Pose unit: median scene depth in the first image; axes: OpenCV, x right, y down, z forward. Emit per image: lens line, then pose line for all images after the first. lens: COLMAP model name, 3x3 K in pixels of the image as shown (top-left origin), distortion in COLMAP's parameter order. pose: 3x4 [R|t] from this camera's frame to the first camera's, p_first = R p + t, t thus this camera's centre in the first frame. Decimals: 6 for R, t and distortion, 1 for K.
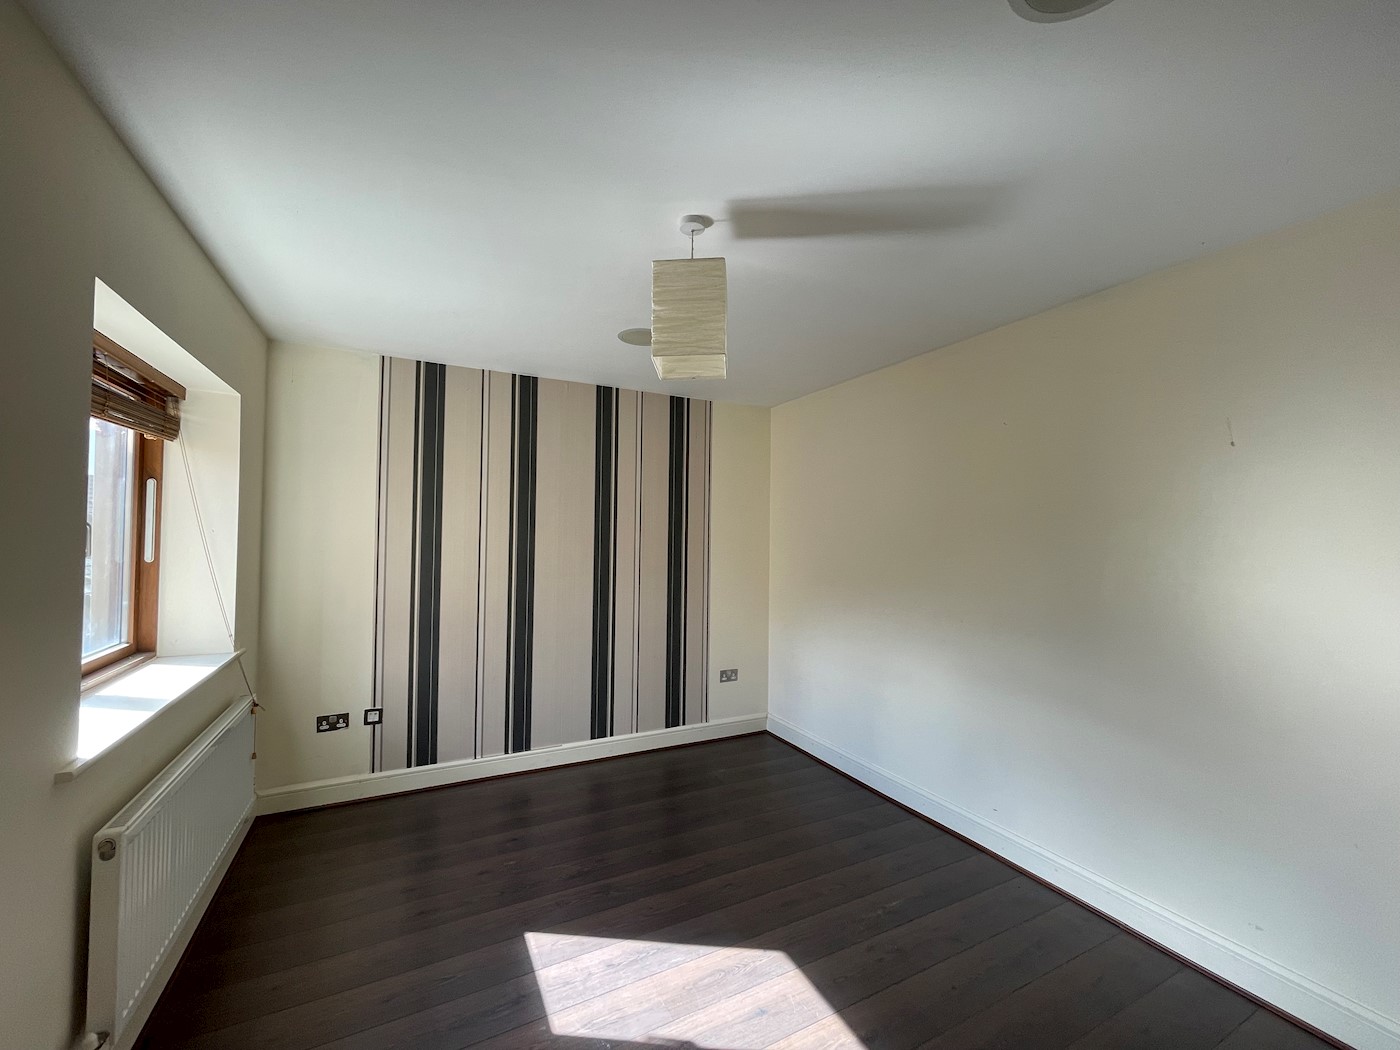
lens RADIAL K [[566.6, 0, 696.6], [0, 566.6, 525.6], [0, 0, 1]] dist [-0.015289, 0.014796]
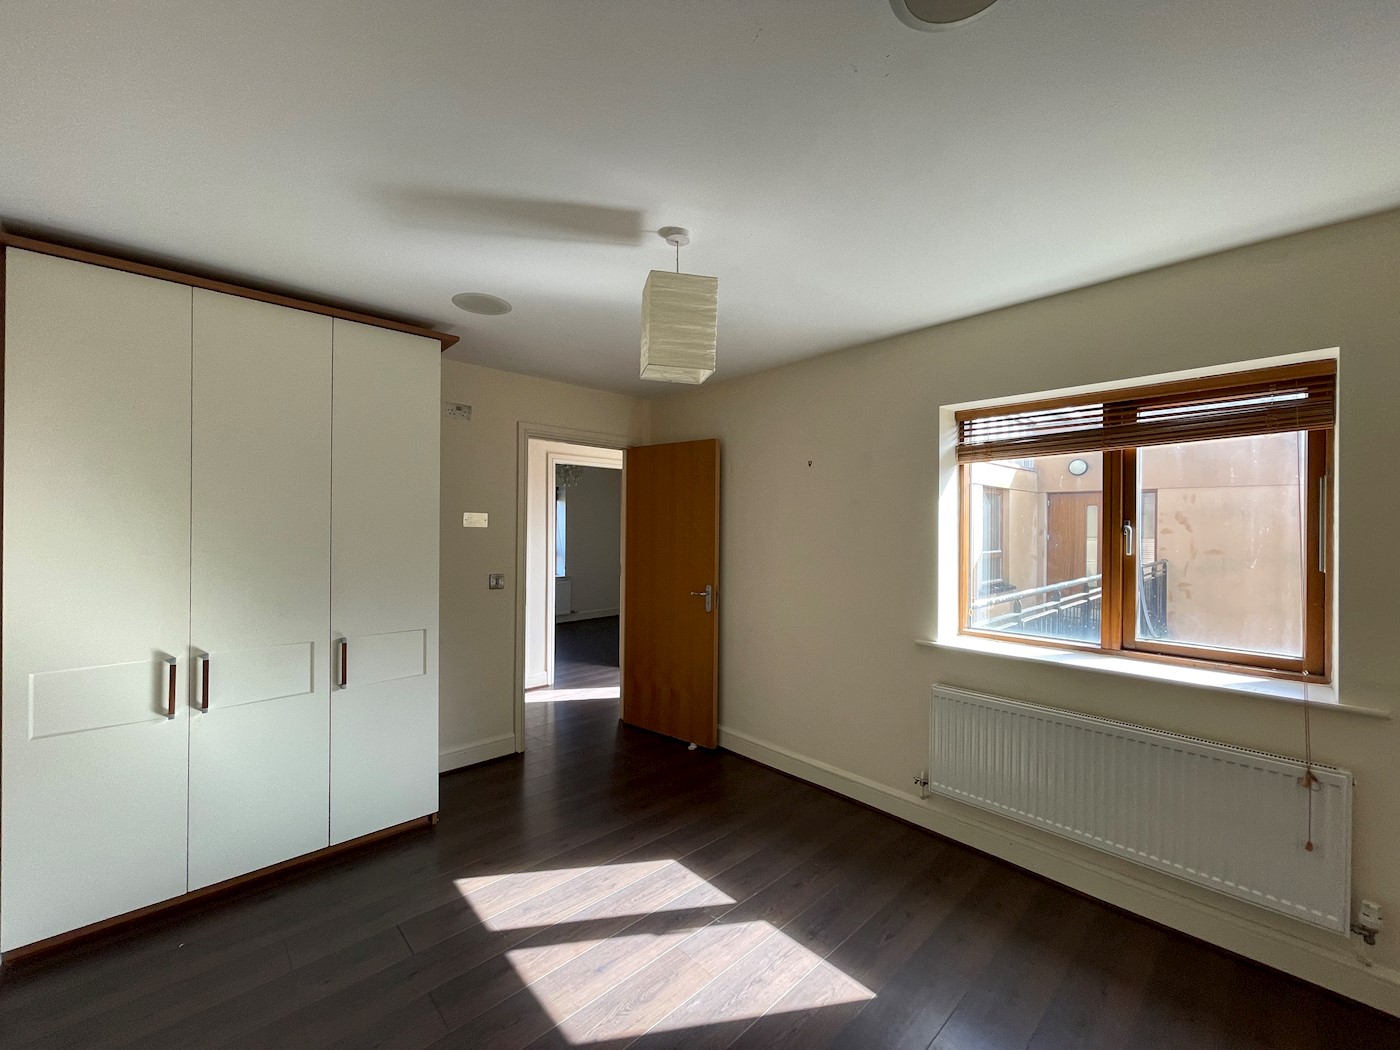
lens RADIAL K [[561.9, 0, 697.3], [0, 561.9, 525.2], [0, 0, 1]] dist [-0.000885, -0.000587]
pose [[-0.958926, -0.017989, -0.283084, 0.246029], [-0.013733, 0.999761, -0.017013, 0.024507], [0.283323, -0.012427, -0.958944, 2.011835]]
